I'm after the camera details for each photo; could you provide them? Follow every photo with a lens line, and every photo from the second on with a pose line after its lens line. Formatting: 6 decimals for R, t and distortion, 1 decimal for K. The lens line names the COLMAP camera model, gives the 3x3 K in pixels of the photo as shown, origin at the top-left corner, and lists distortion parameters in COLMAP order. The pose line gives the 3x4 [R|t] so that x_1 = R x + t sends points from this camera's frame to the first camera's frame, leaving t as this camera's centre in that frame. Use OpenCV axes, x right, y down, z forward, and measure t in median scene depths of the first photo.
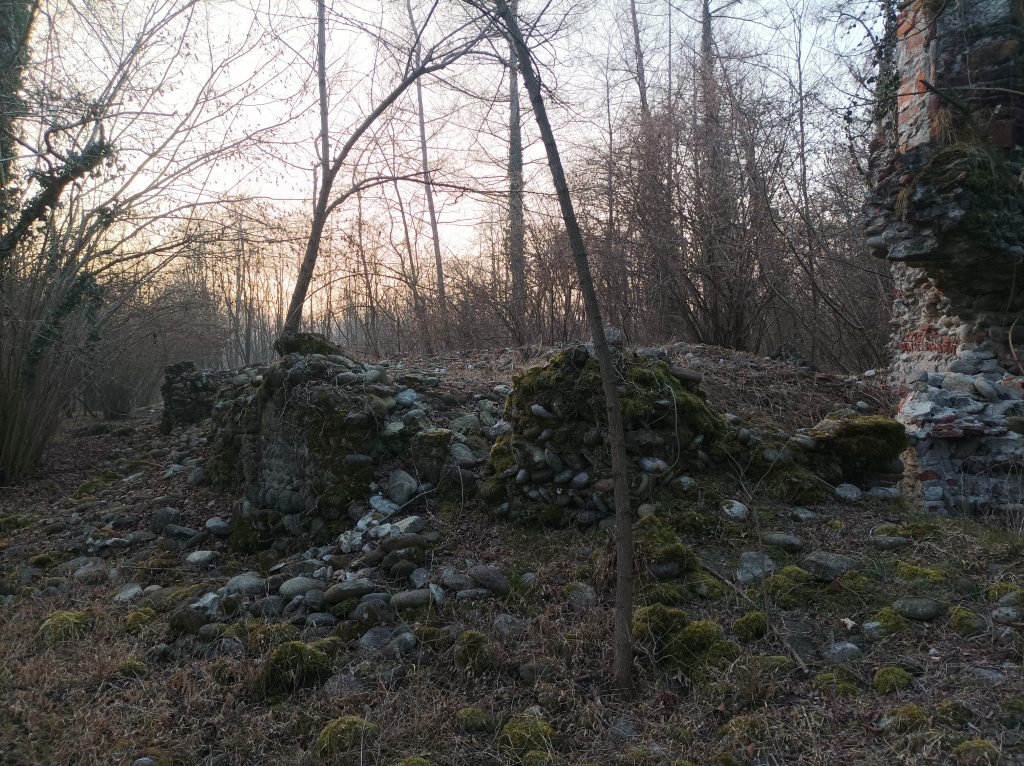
lens RADIAL K [[744.1, 0, 509.7], [0, 744.1, 381.4], [0, 0, 1]] dist [0.043848, -0.029666]
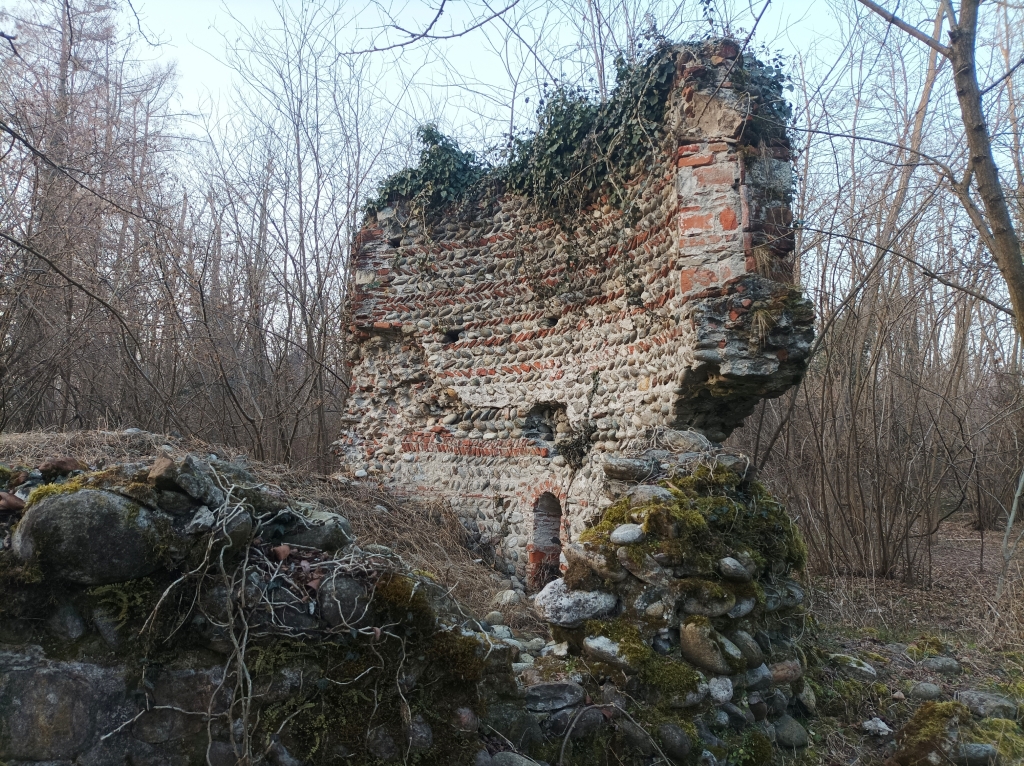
lens RADIAL K [[744.1, 0, 512.5], [0, 744.1, 386.7], [0, 0, 1]] dist [0.043848, -0.029666]
pose [[0.425245, 0.093790, 0.900206, -0.533595], [0.001631, 0.994535, -0.104389, -0.040166], [-0.905077, 0.045859, 0.422768, 0.828663]]
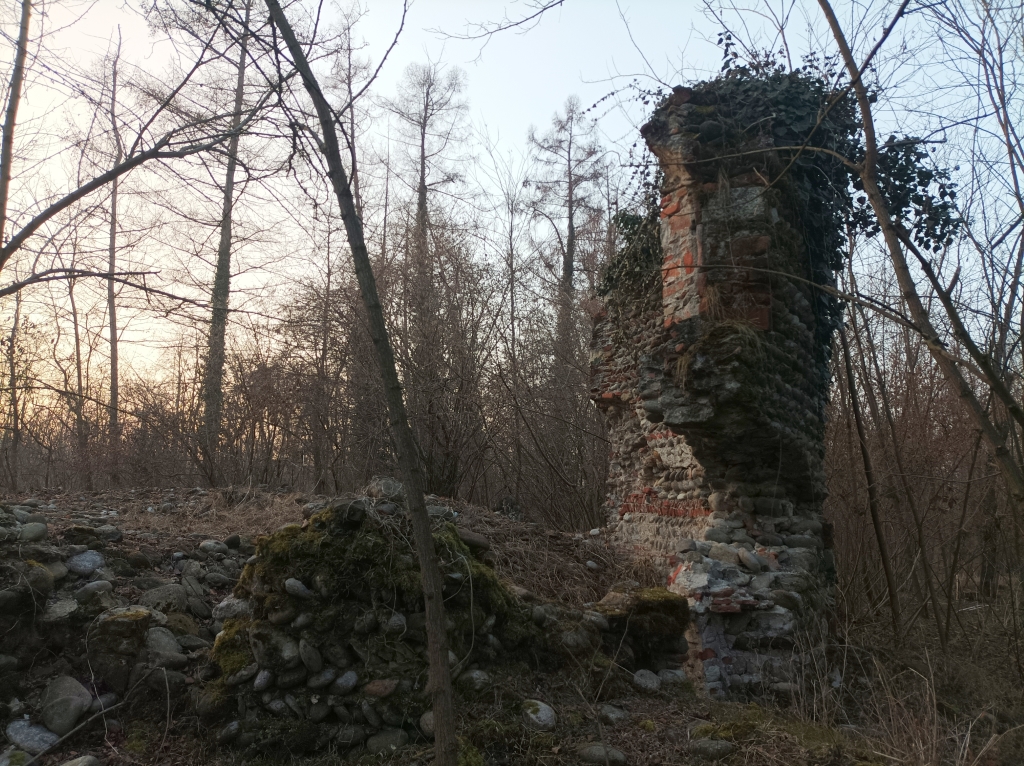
lens RADIAL K [[744.1, 0, 509.5], [0, 744.1, 386.2], [0, 0, 1]] dist [0.043848, -0.029666]
pose [[0.918522, 0.097427, 0.383178, -0.066238], [-0.025085, 0.981571, -0.189442, -0.020111], [-0.394573, 0.164395, 0.904039, 0.181926]]
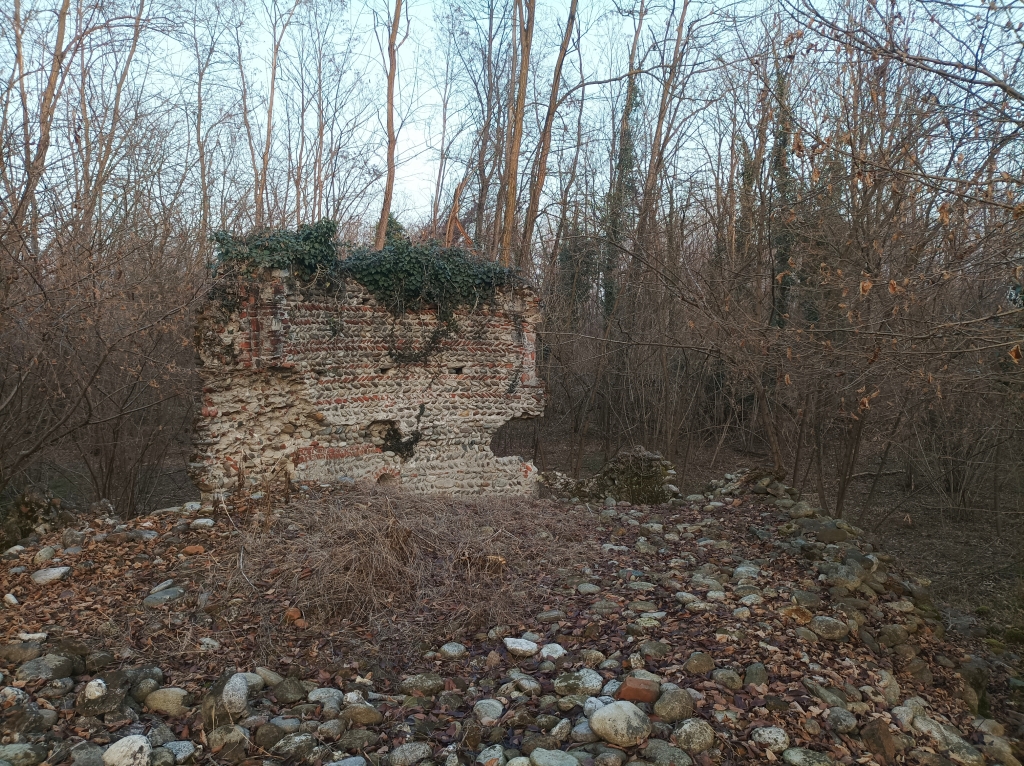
lens RADIAL K [[744.1, 0, 510.5], [0, 744.1, 380.0], [0, 0, 1]] dist [0.043848, -0.029666]
pose [[-0.882249, -0.010323, 0.470671, -0.706468], [0.009775, 0.999142, 0.040237, -0.411832], [-0.470682, 0.040100, -0.881391, 3.502620]]
